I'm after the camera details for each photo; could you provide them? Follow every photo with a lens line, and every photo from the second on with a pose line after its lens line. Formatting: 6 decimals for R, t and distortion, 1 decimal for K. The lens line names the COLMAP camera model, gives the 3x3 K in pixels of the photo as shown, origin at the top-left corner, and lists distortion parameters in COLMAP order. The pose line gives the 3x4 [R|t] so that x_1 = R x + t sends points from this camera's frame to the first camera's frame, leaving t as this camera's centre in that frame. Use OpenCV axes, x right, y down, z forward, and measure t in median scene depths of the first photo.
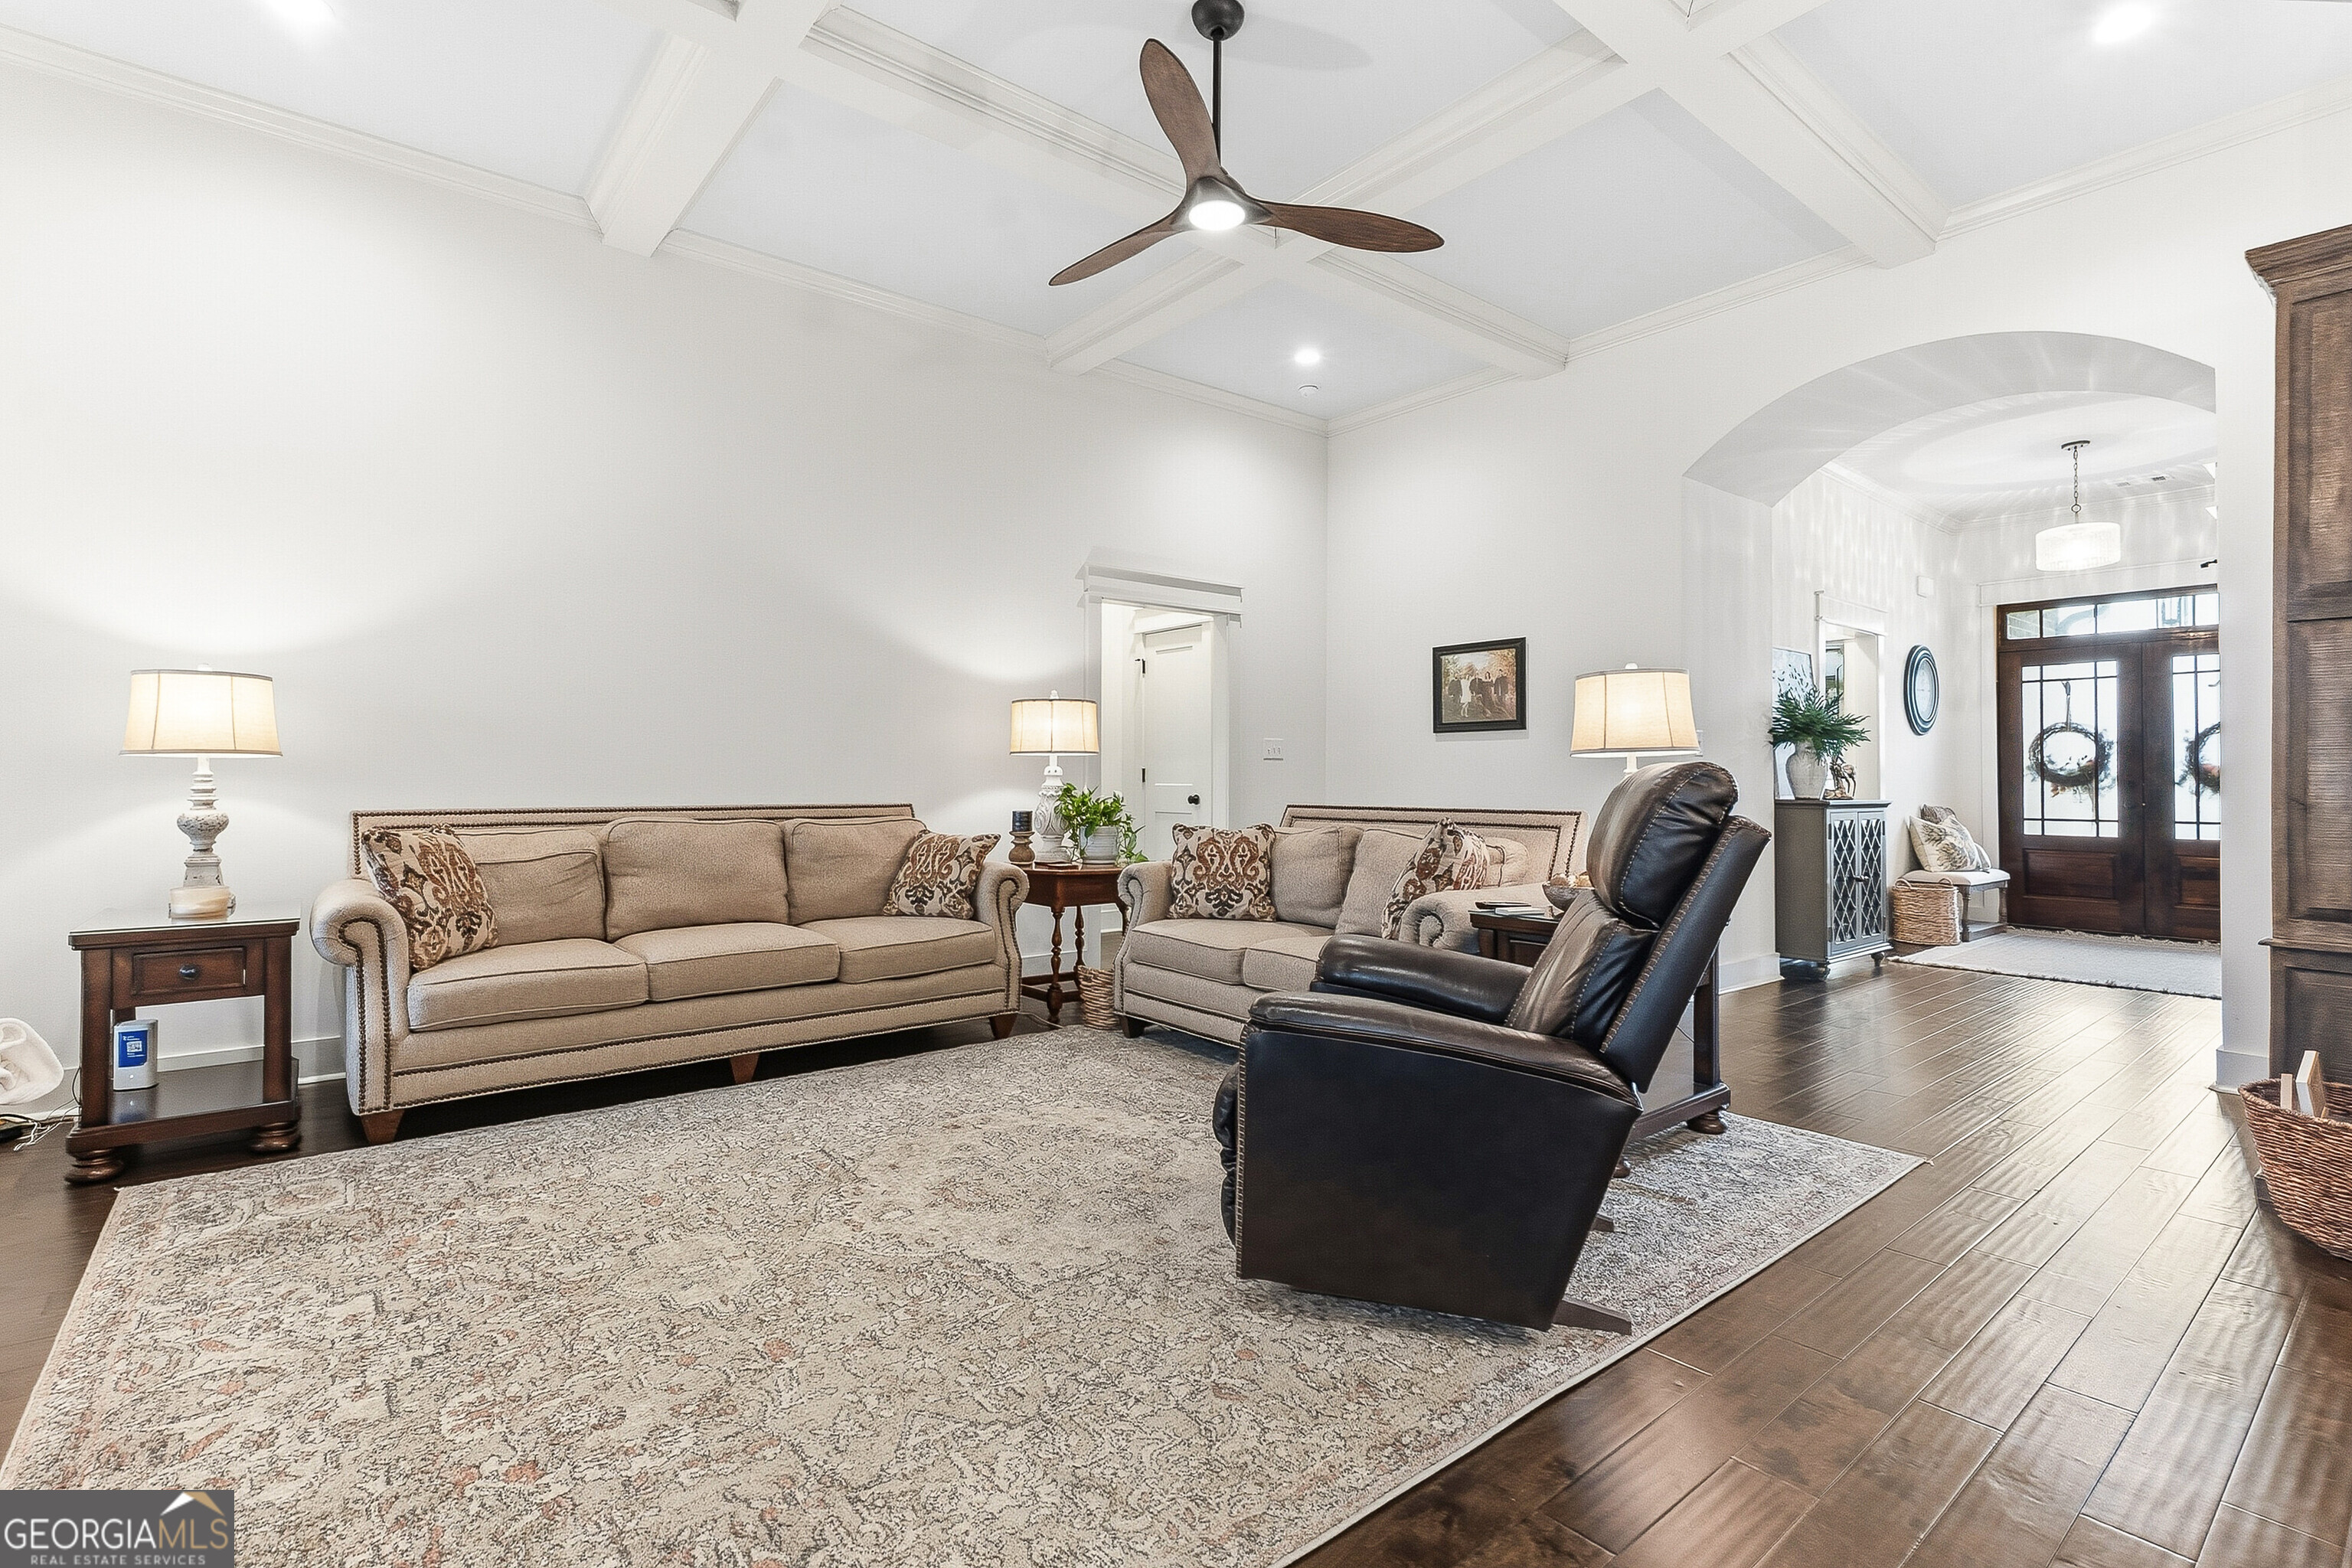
lens RADIAL K [[1089.3, 0, 1175.3], [0, 1089.3, 777.5], [0, 0, 1]] dist [-0.000389, 0.000685]
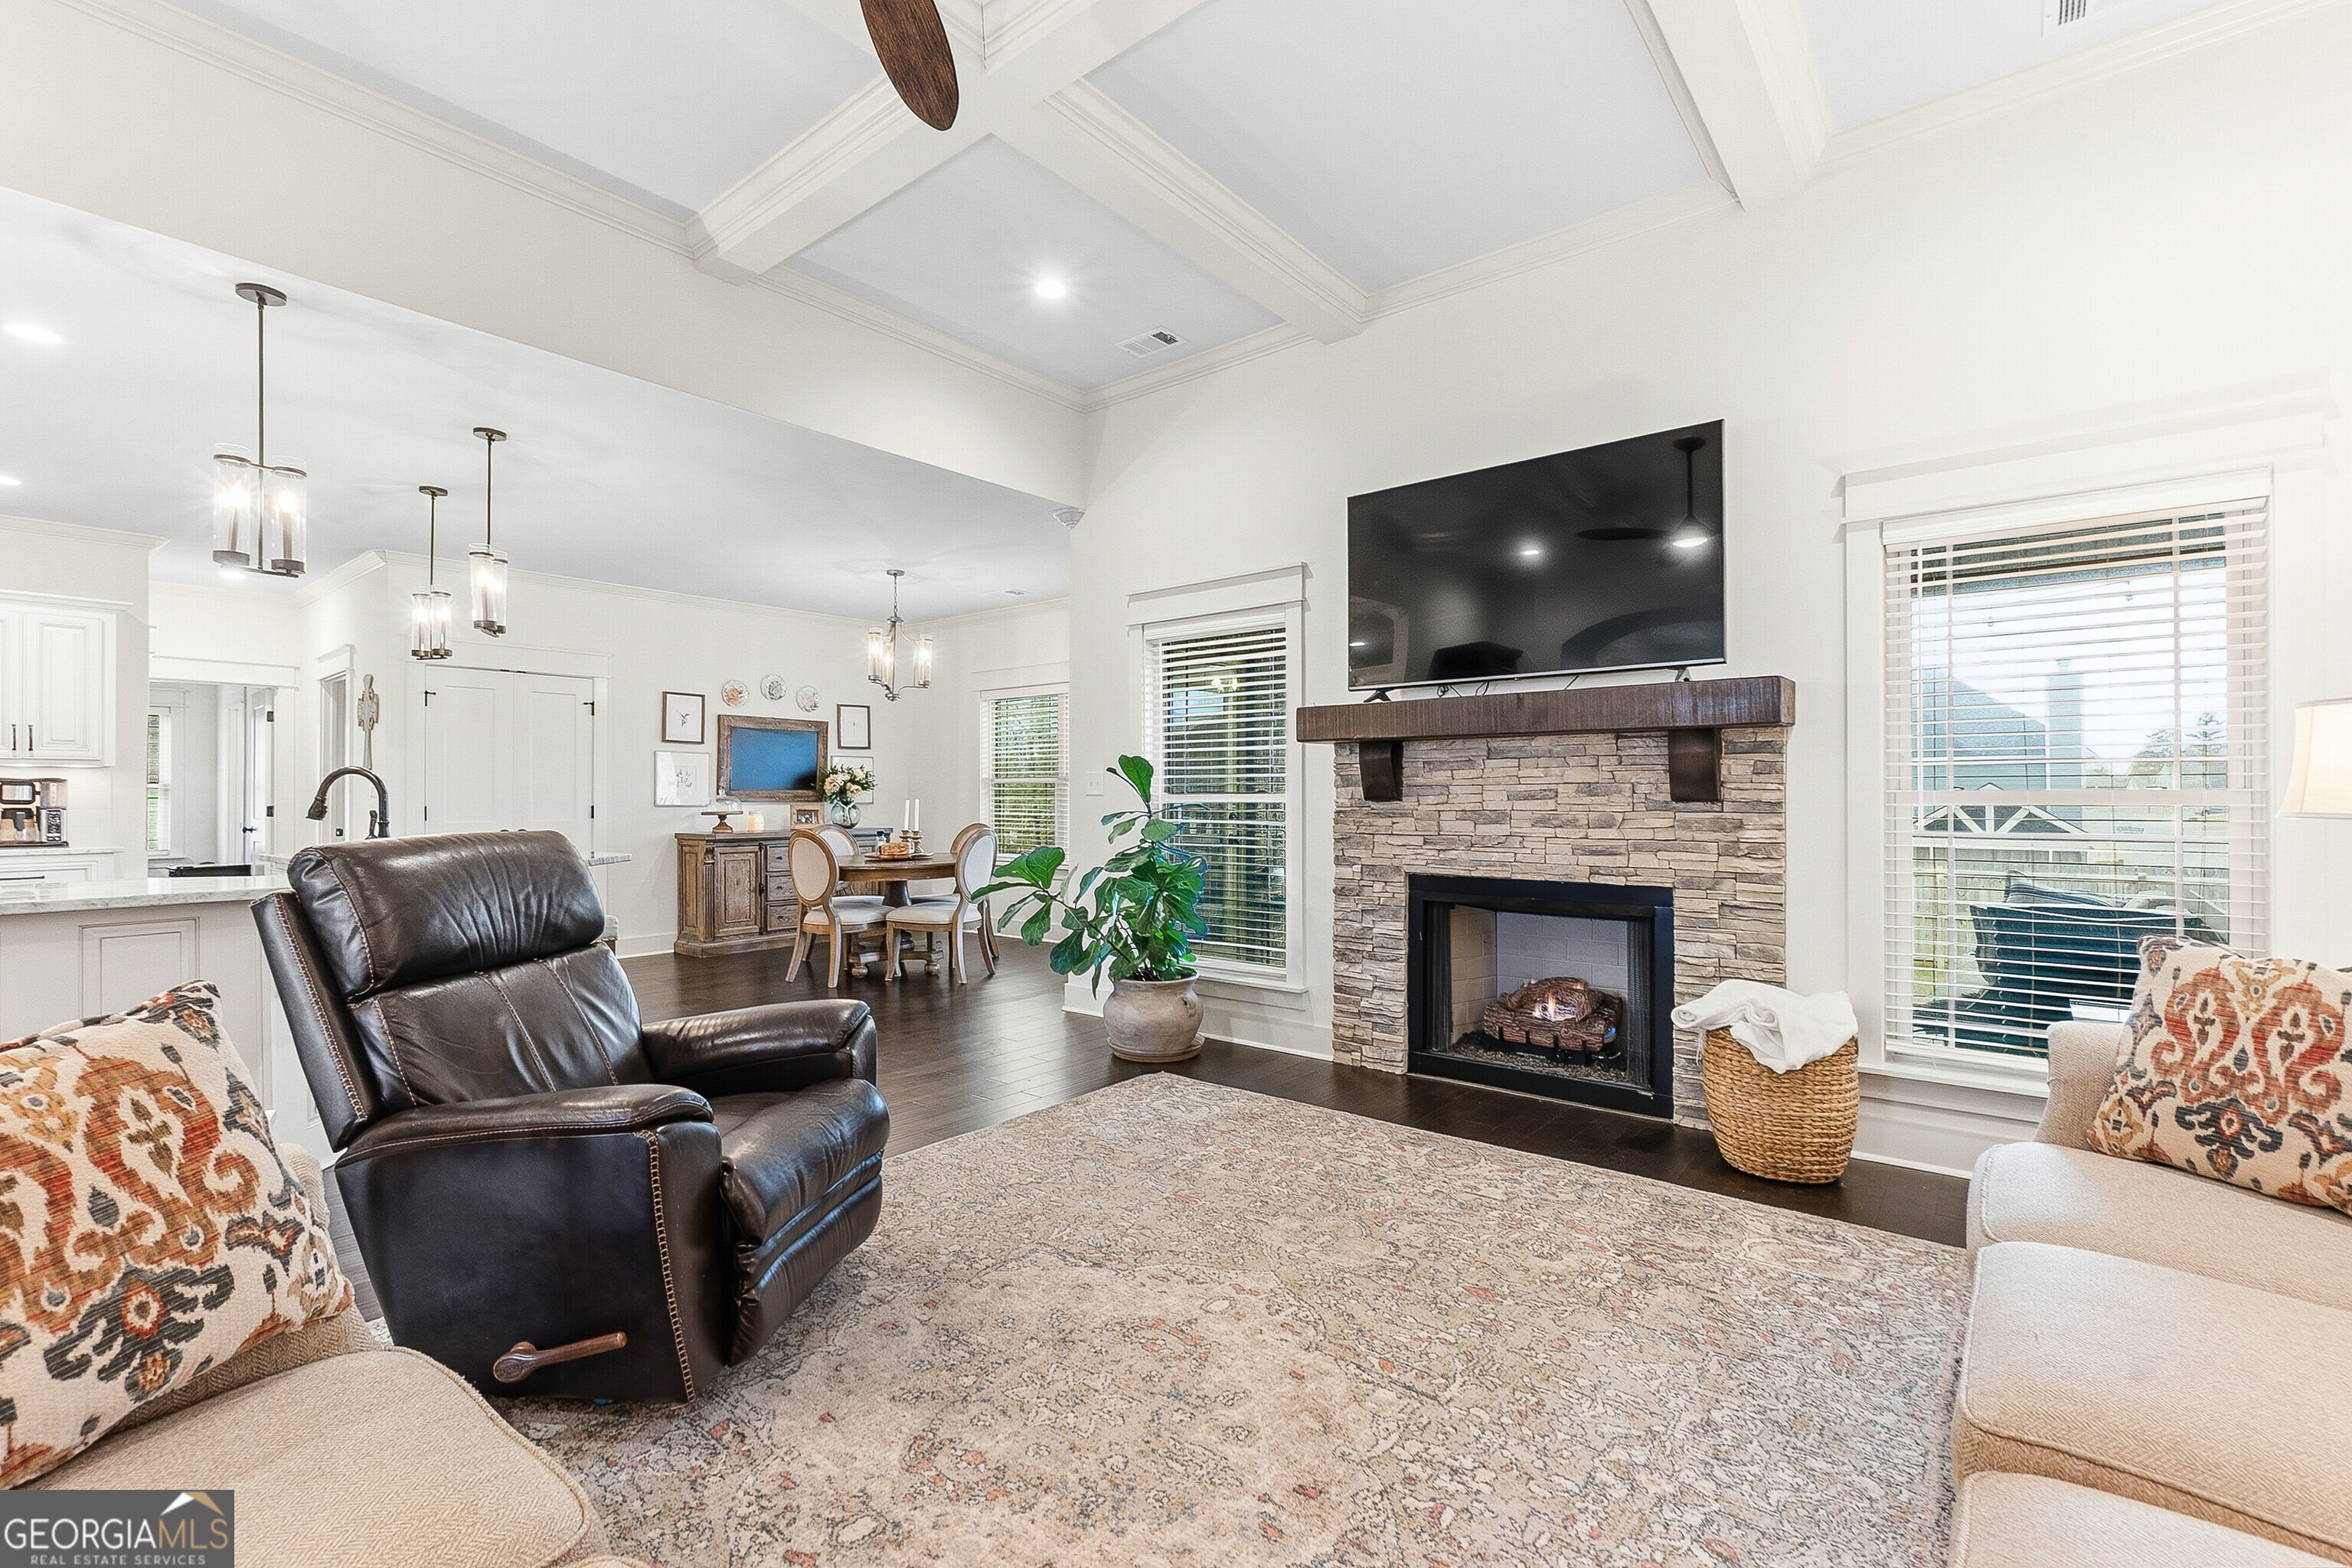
lens RADIAL K [[1027.8, 0, 1177.3], [0, 1027.8, 798.1], [0, 0, 1]] dist [-0.003284, 0.000204]
pose [[-0.979093, -0.001680, -0.203408, -0.032001], [-0.001063, 0.999994, -0.003144, -0.032221], [0.203412, -0.002862, -0.979089, 1.523114]]
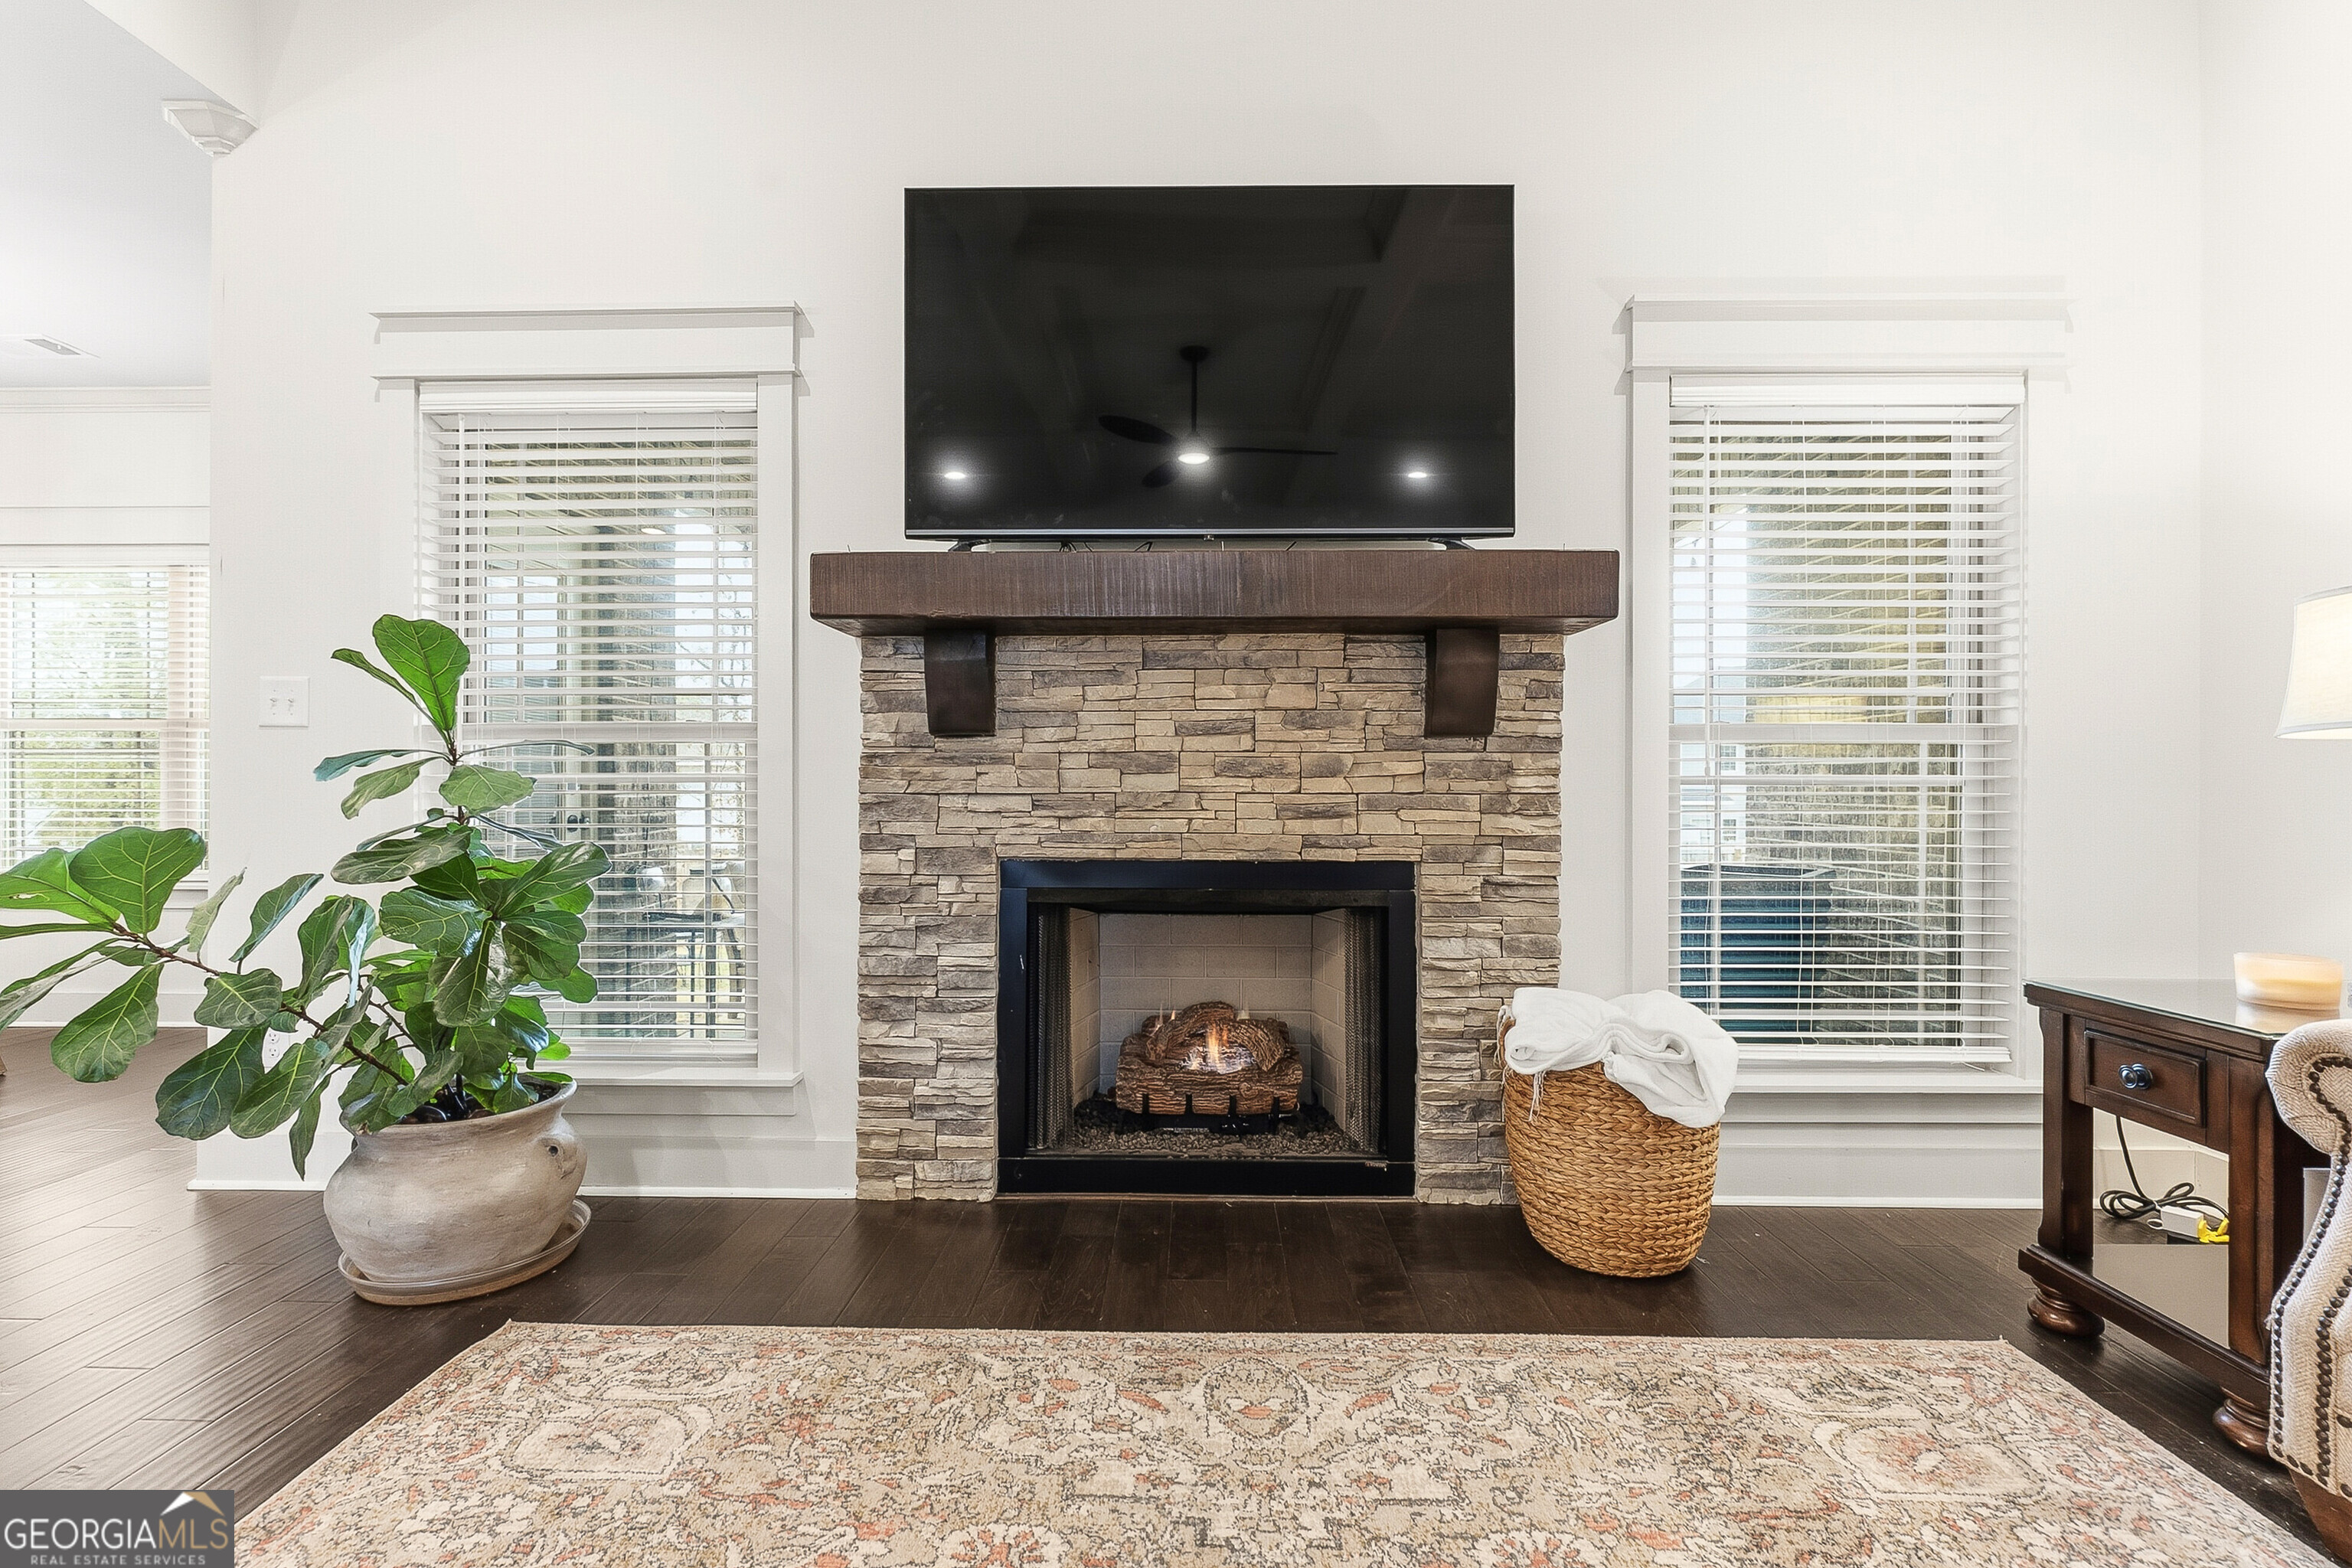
lens RADIAL K [[1027.8, 0, 1177.3], [0, 1027.8, 798.1], [0, 0, 1]] dist [-0.003284, 0.000204]
pose [[-0.644032, -0.001724, -0.764996, -0.079812], [-0.000011, 0.999997, -0.002243, 0.016178], [0.764998, -0.001436, -0.644031, 0.882139]]
